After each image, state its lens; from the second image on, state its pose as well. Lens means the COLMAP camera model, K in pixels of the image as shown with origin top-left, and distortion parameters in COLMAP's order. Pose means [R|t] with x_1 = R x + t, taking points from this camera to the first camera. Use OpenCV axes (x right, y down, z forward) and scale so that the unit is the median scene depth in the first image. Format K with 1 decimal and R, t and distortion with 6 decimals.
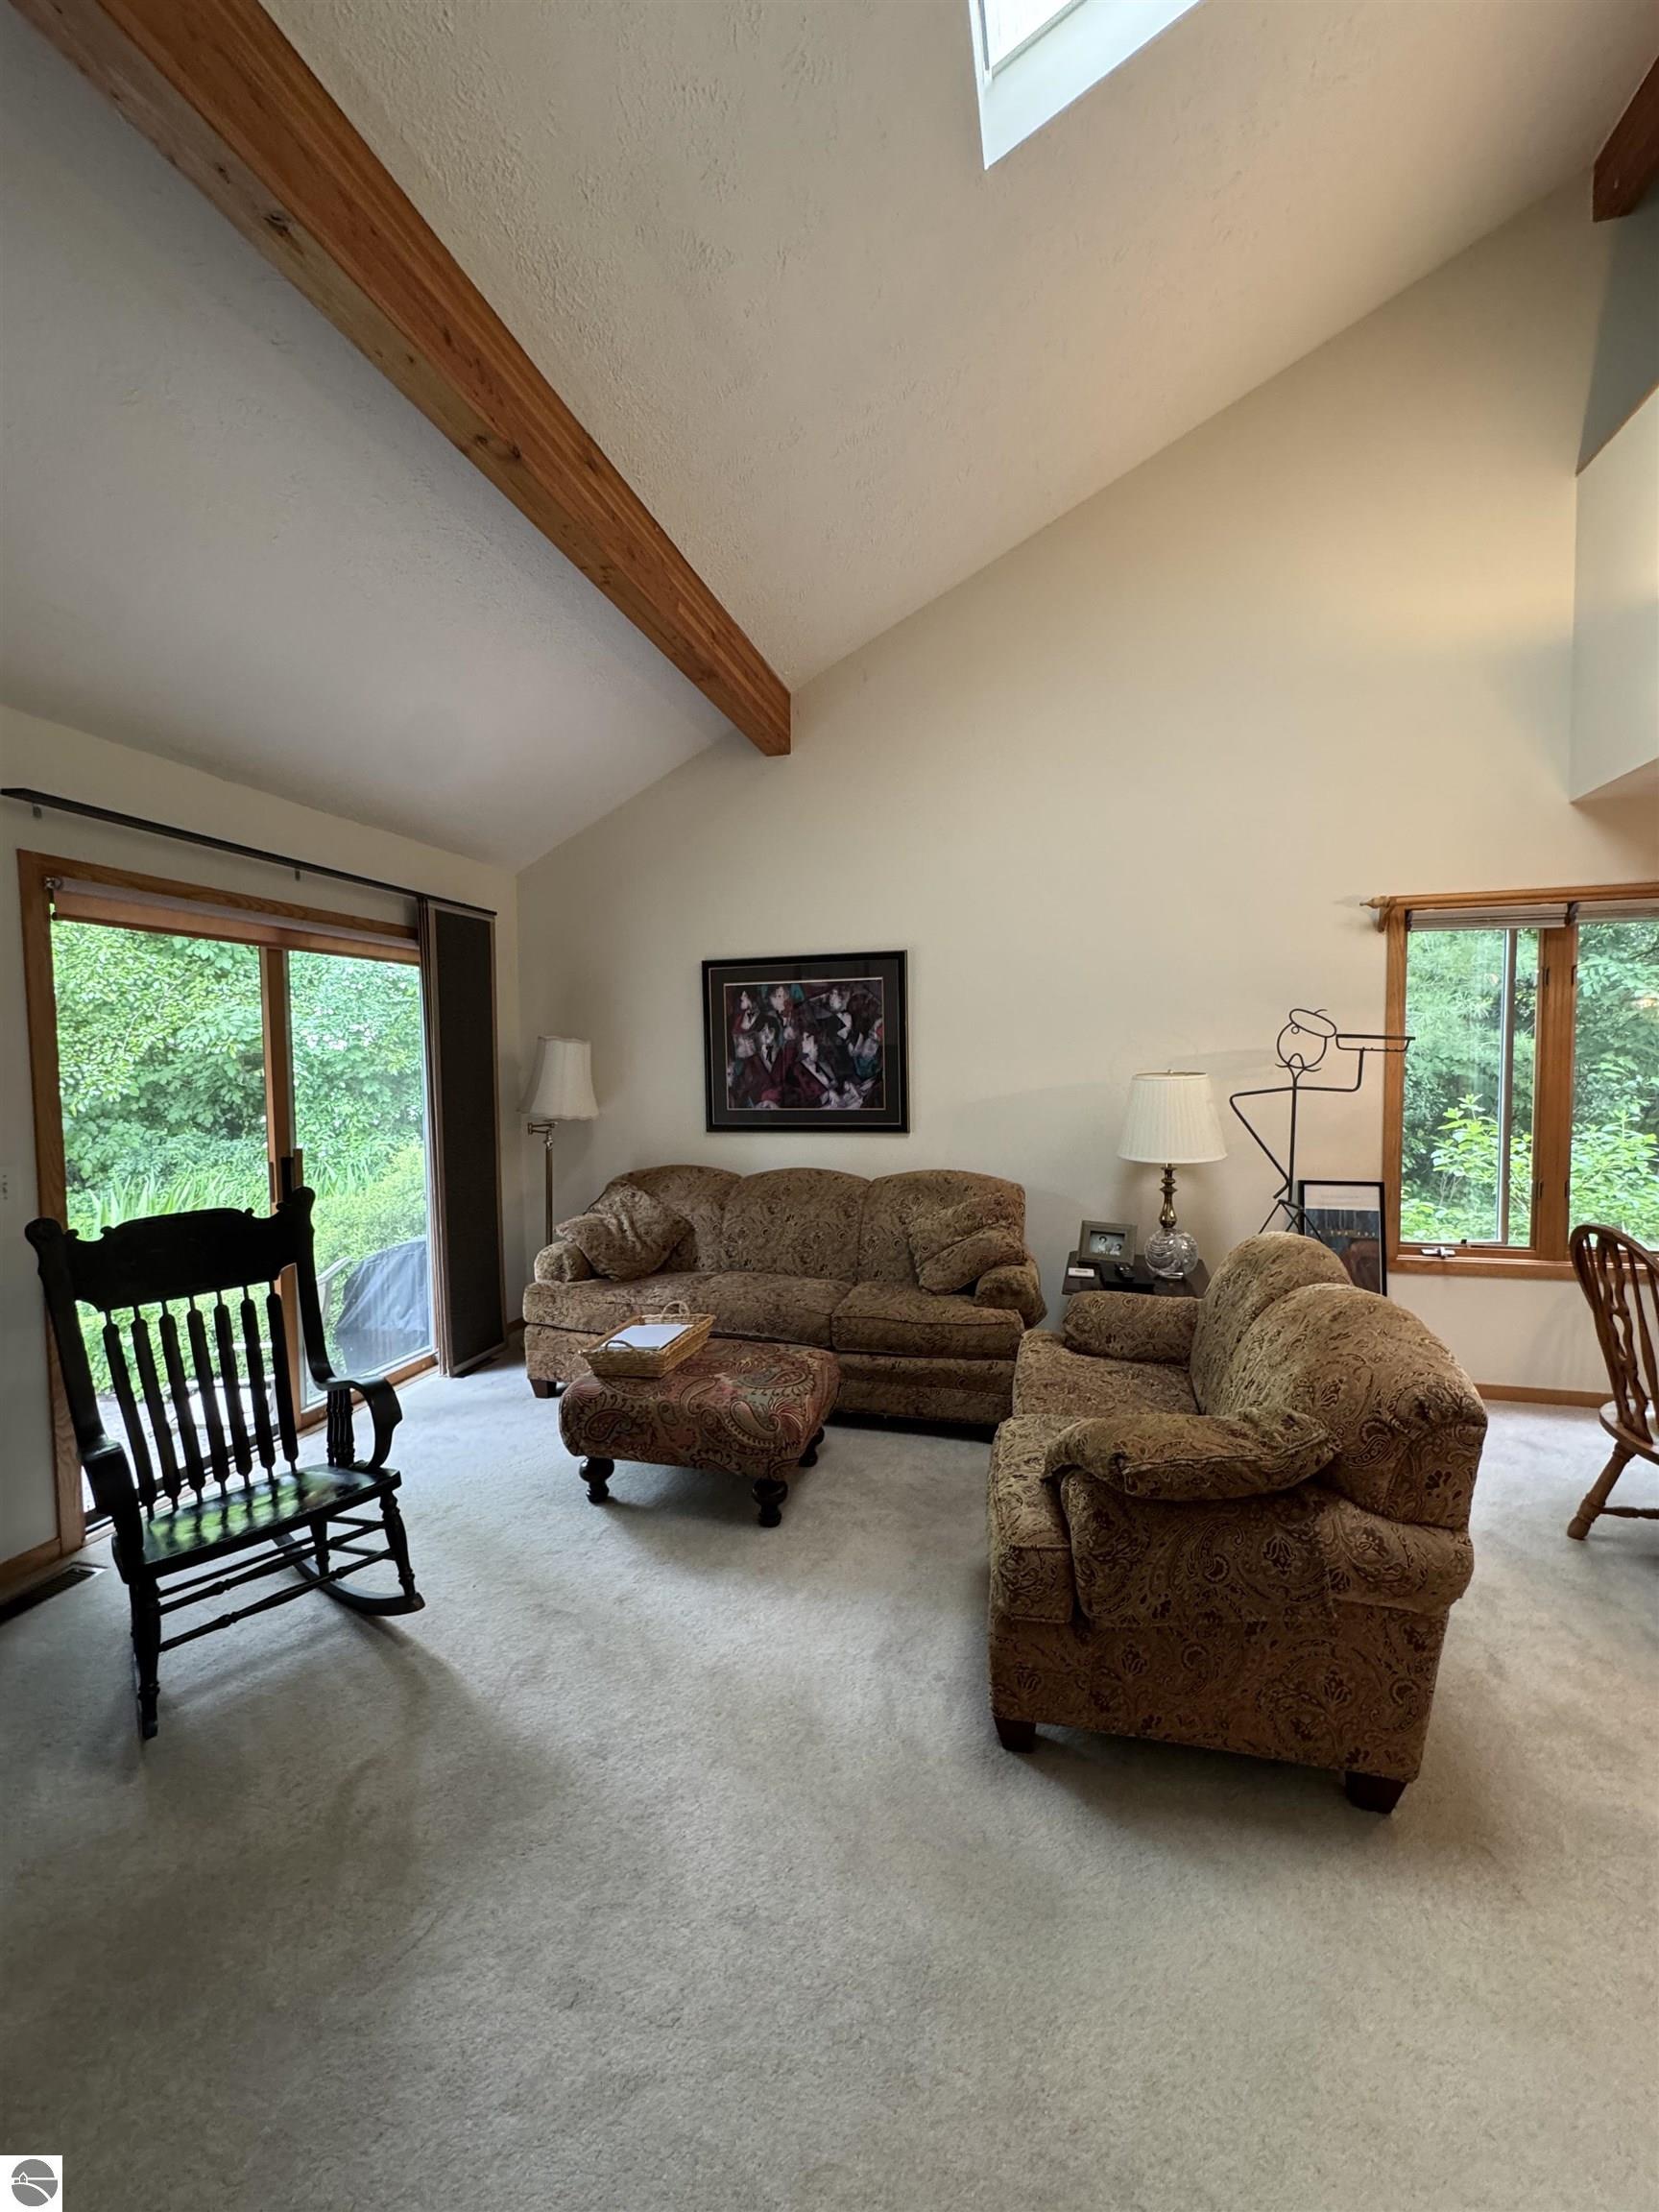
lens RADIAL K [[882.2, 0, 833.0], [0, 882.2, 1101.0], [0, 0, 1]] dist [-0.002707, 0.000481]
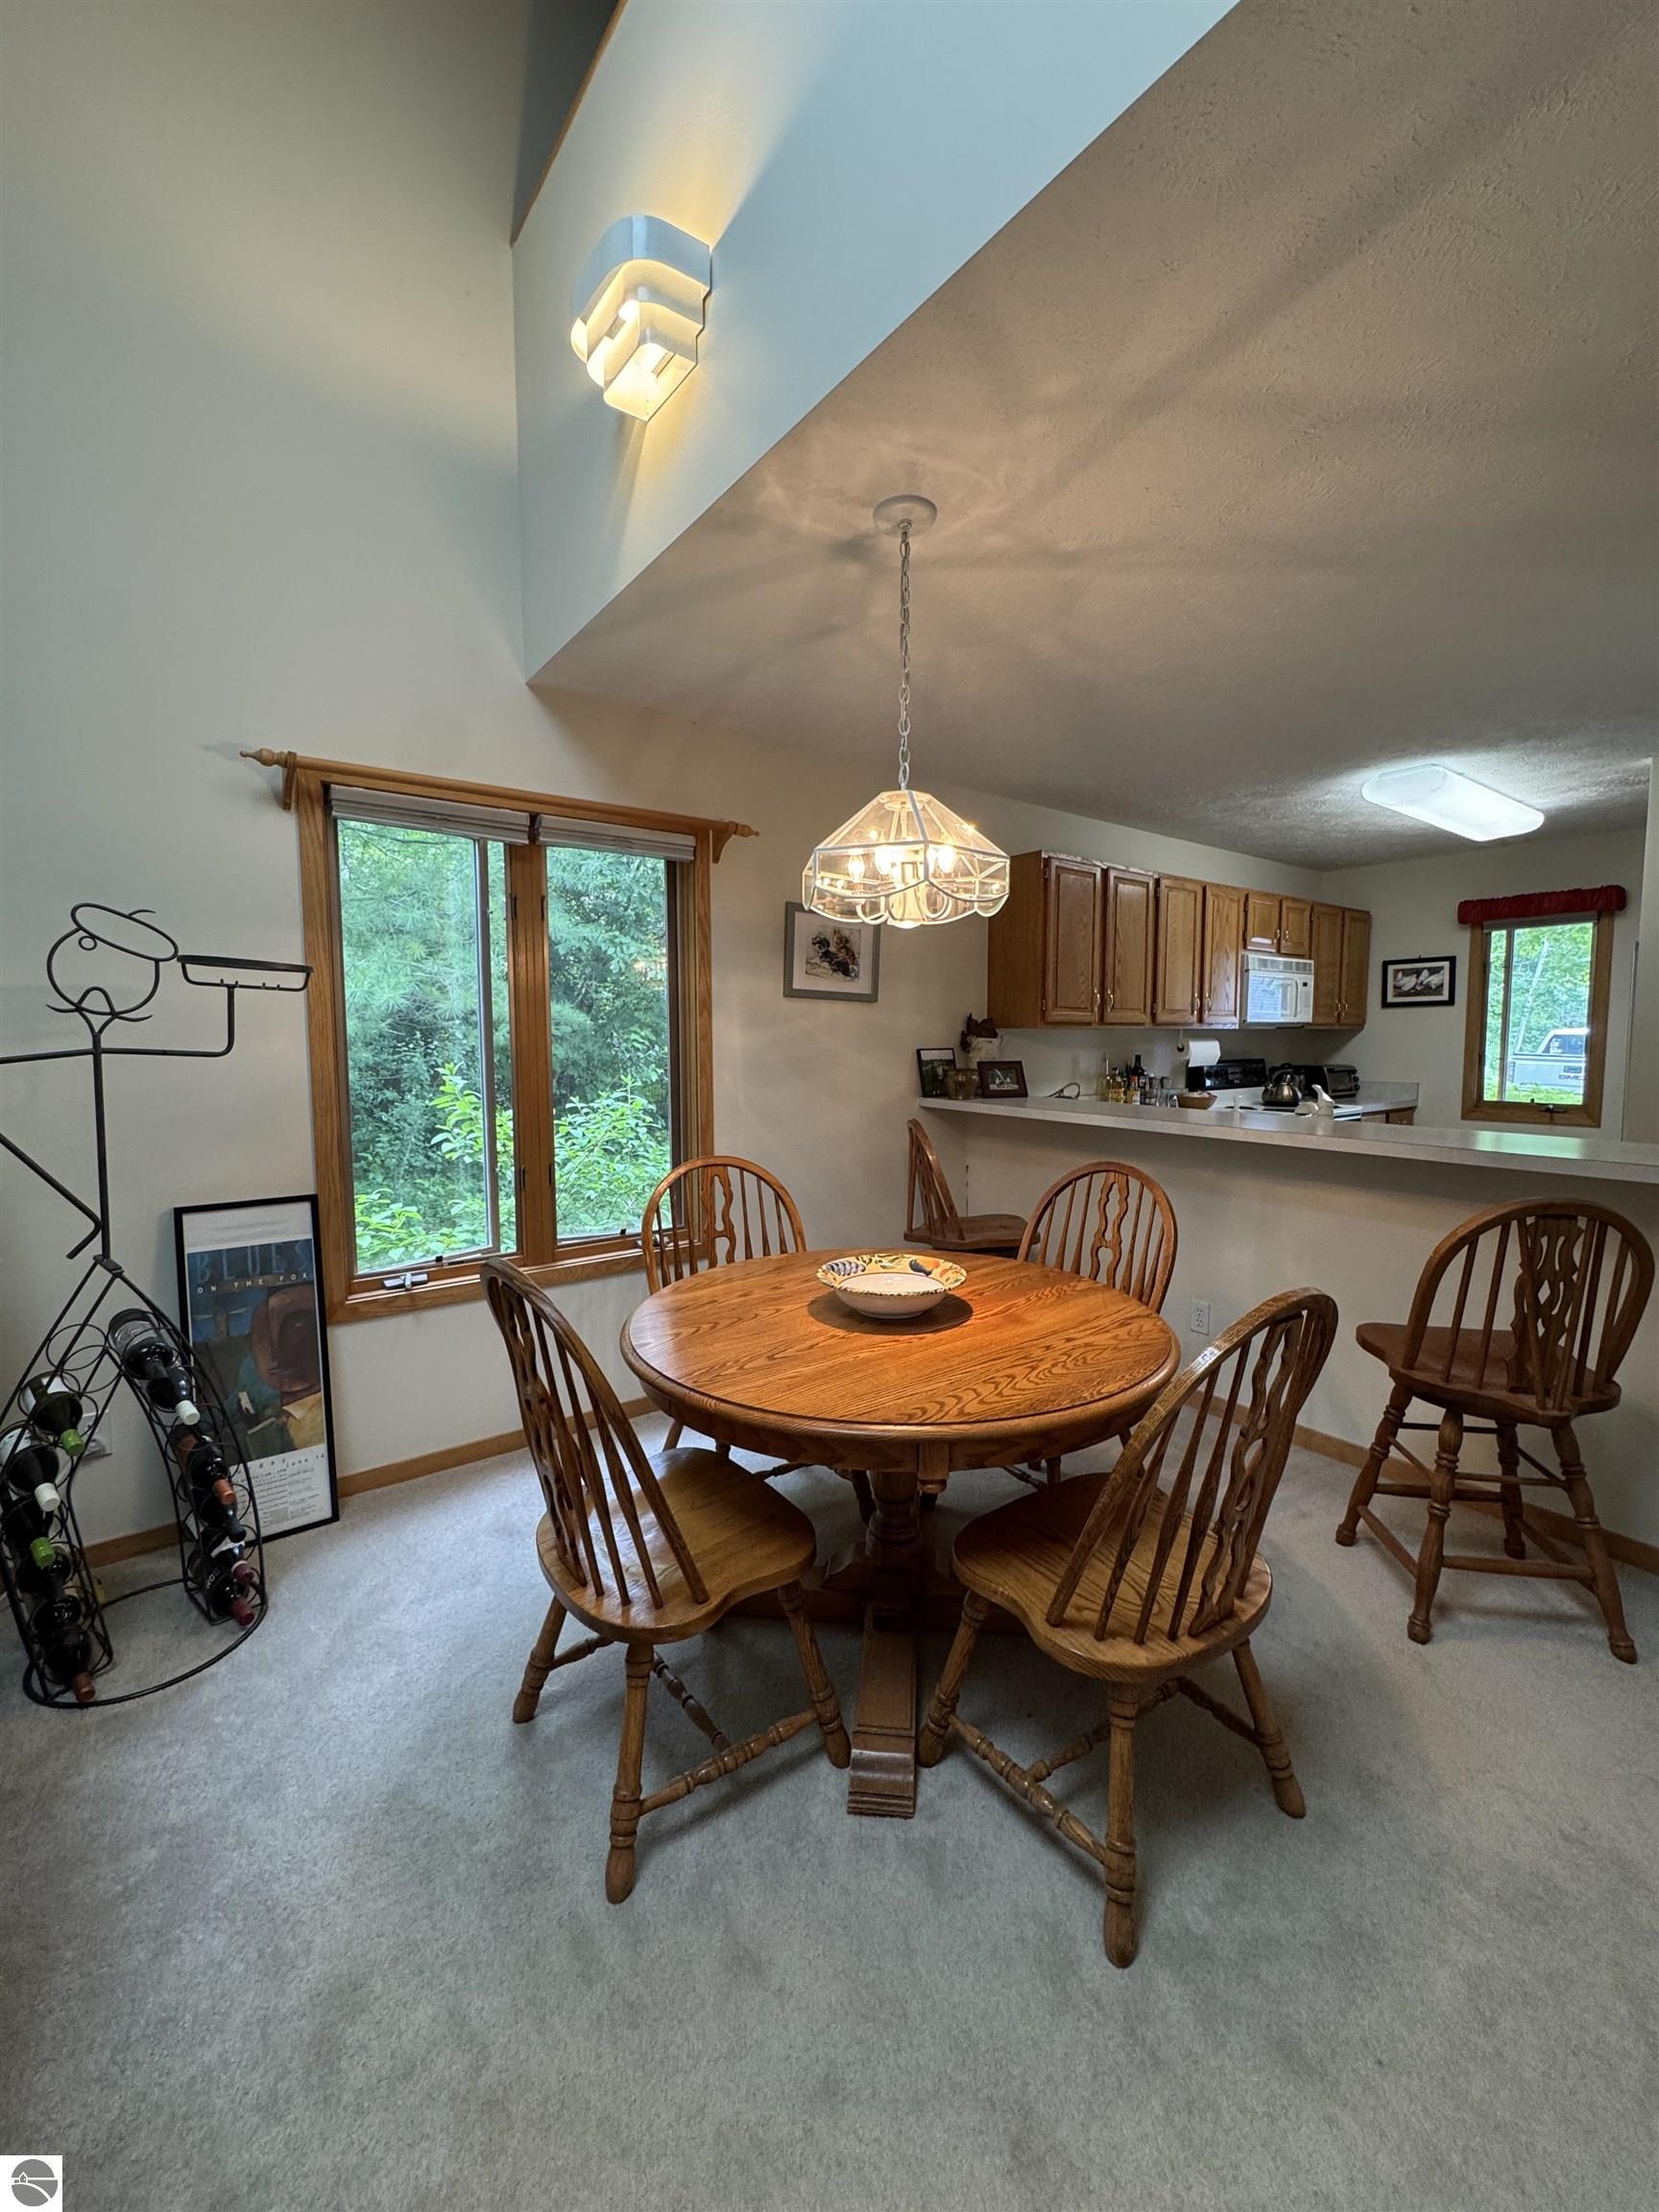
lens RADIAL K [[882.2, 0, 831.5], [0, 882.2, 1104.5], [0, 0, 1]] dist [-0.002707, 0.000481]
pose [[0.612208, -0.056068, 0.788707, 0.348304], [0.034511, 0.998427, 0.044188, 0.008922], [-0.789944, 0.000167, 0.613180, 0.291873]]
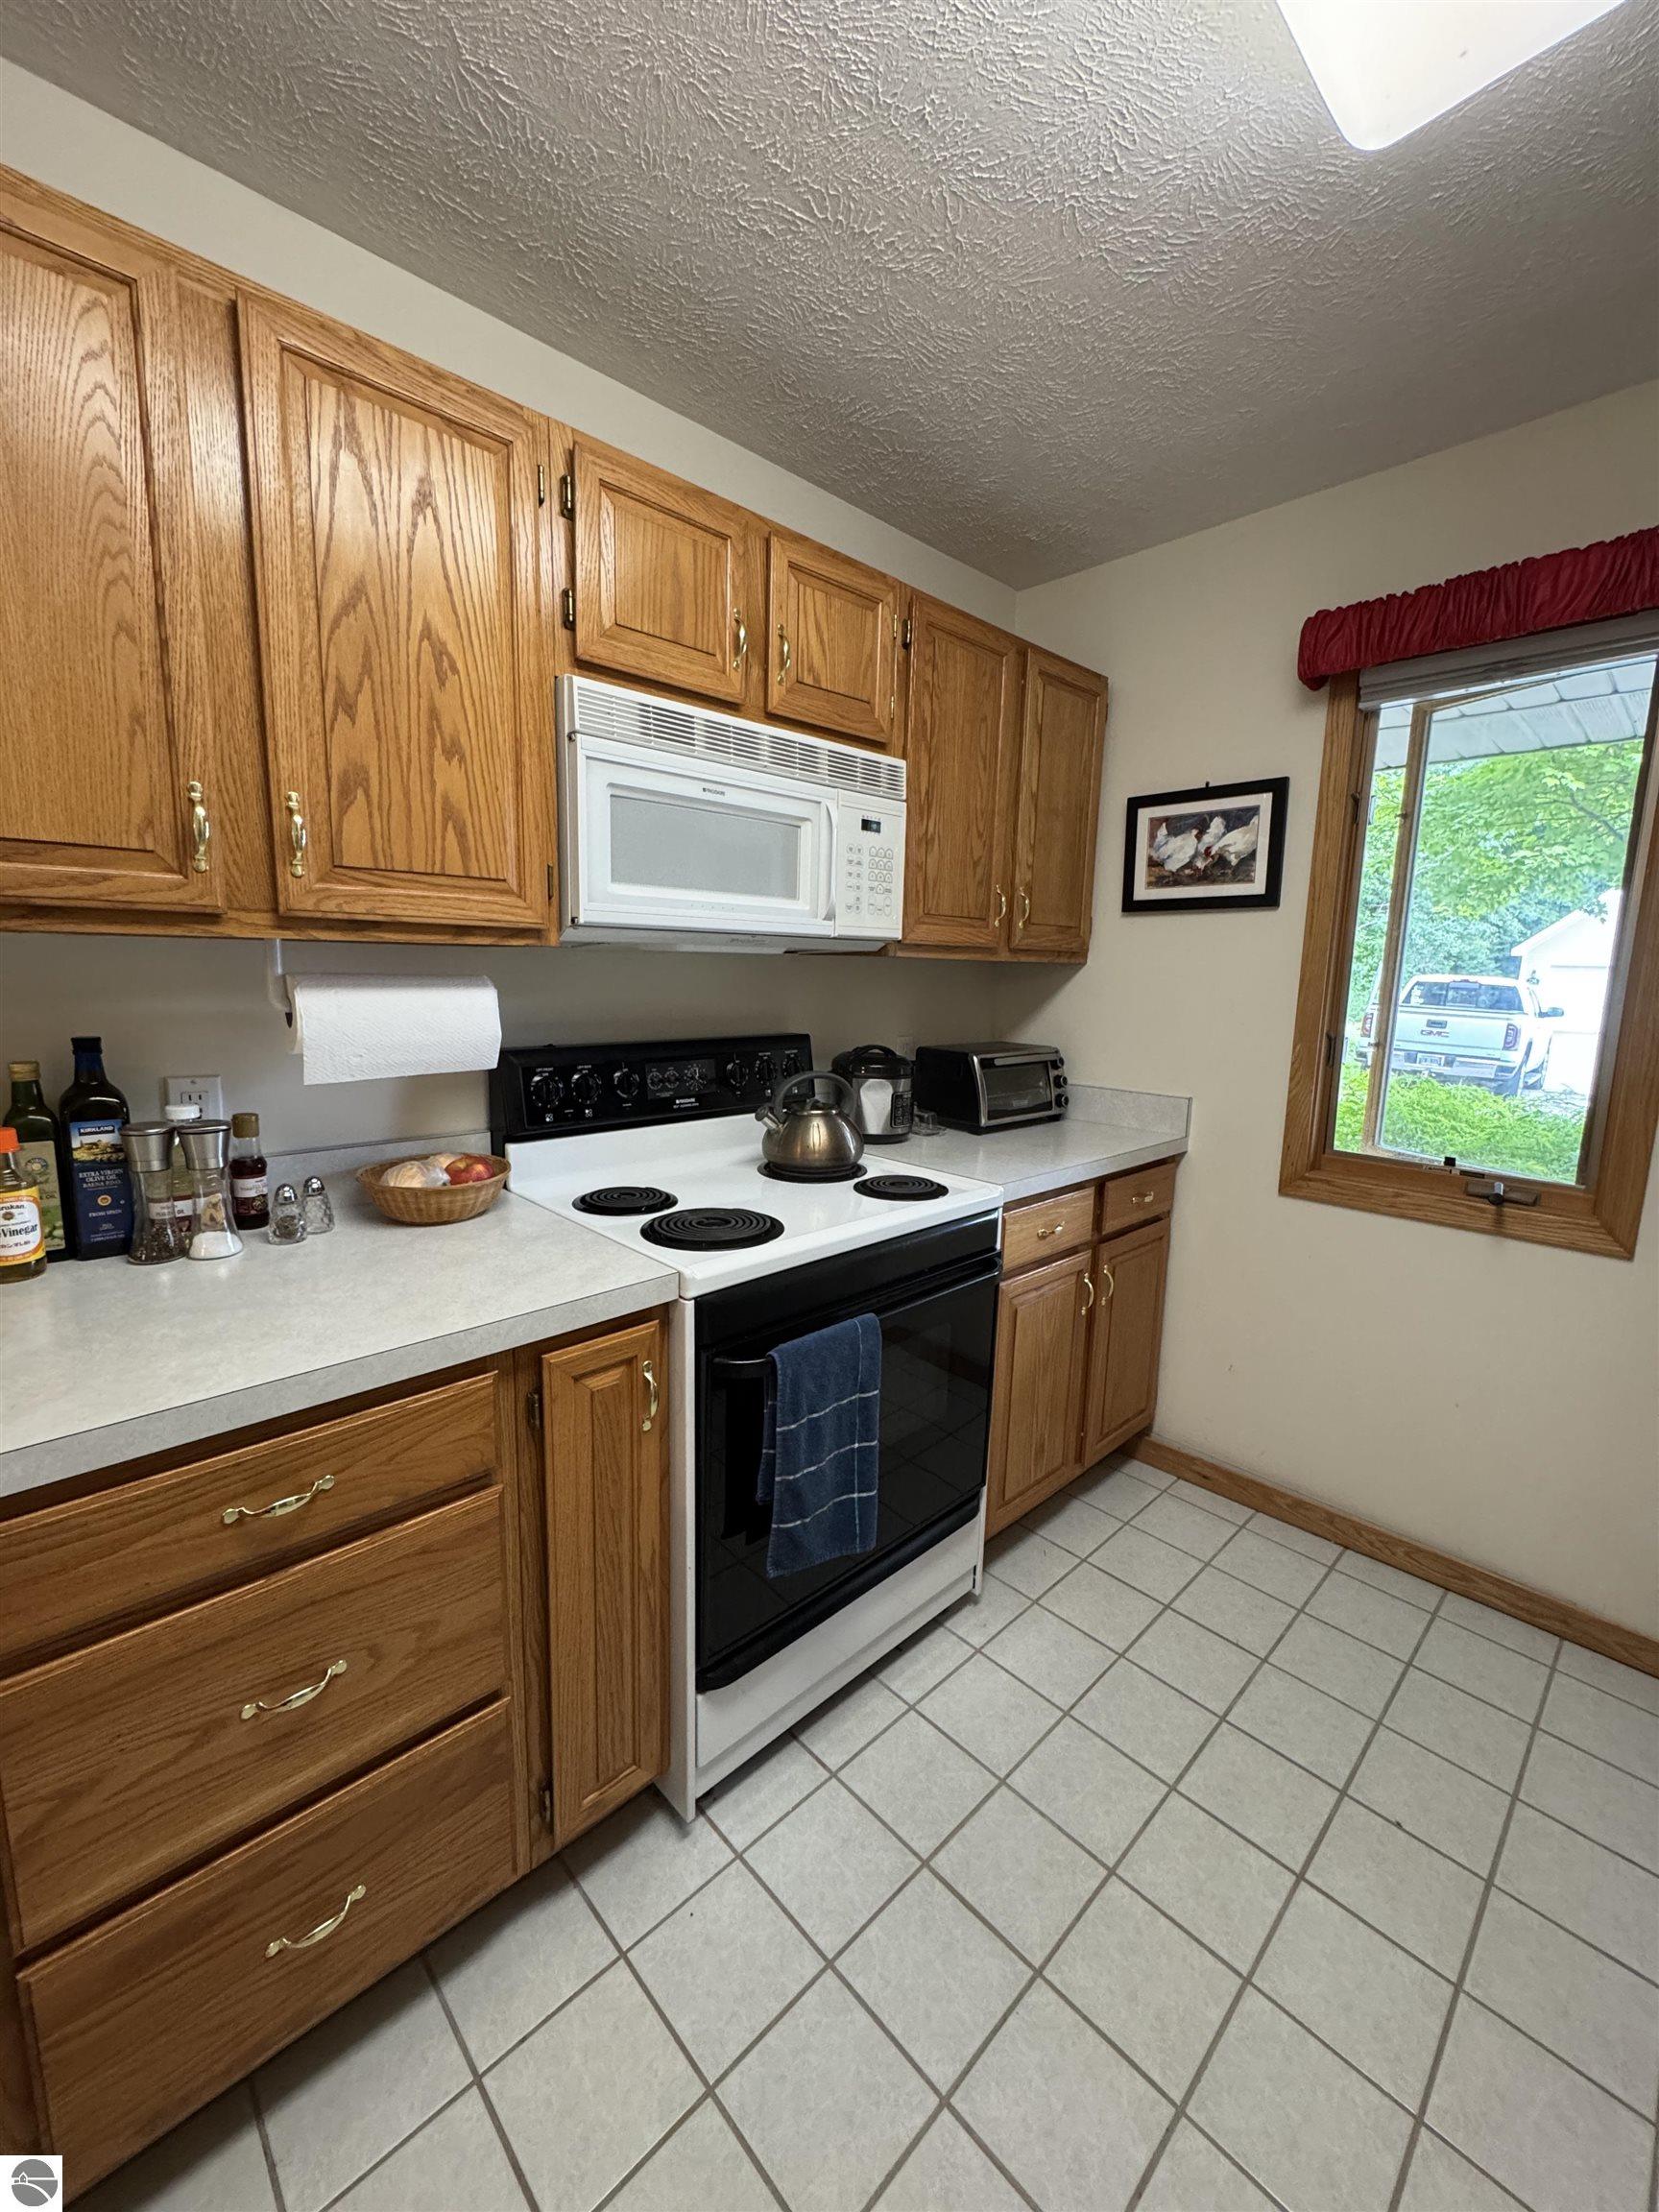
lens RADIAL K [[882.2, 0, 830.2], [0, 882.2, 1104.3], [0, 0, 1]] dist [-0.002707, 0.000481]
pose [[0.516245, -0.113967, 0.848824, 1.501040], [0.012326, 0.991993, 0.125693, -0.004032], [-0.856352, -0.054426, 0.513516, 0.320296]]
